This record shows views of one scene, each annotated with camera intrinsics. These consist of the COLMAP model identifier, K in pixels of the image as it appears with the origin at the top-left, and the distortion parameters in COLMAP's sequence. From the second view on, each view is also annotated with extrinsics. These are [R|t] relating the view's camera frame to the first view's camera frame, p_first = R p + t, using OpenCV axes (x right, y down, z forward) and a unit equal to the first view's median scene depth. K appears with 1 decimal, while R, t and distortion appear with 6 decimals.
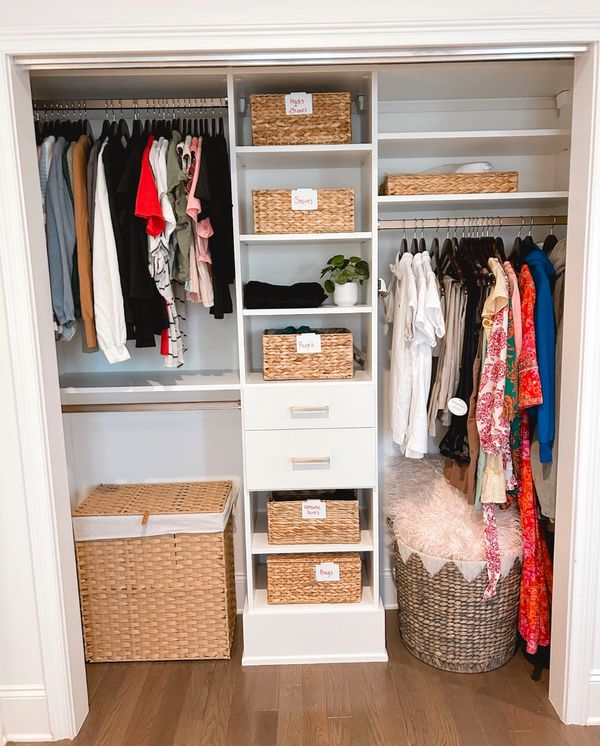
lens RADIAL K [[624.3, 0, 298.8], [0, 624.3, 374.6], [0, 0, 1]] dist [0.011495, 0.004045]
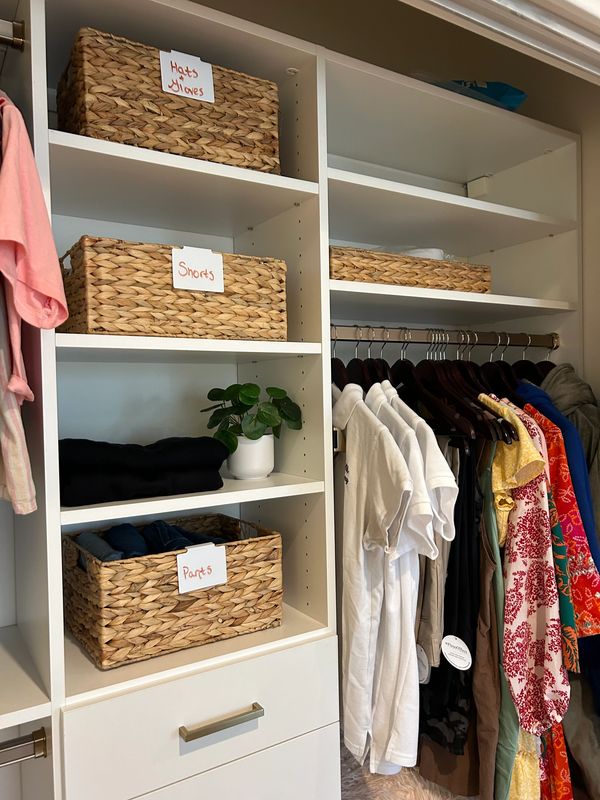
lens RADIAL K [[607.7, 0, 303.2], [0, 607.7, 398.0], [0, 0, 1]] dist [0.037889, -0.028066]
pose [[0.853904, 0.005297, 0.520404, -0.164539], [0.074383, 0.988440, -0.132113, -0.114121], [-0.515088, 0.151521, 0.843639, 0.574947]]
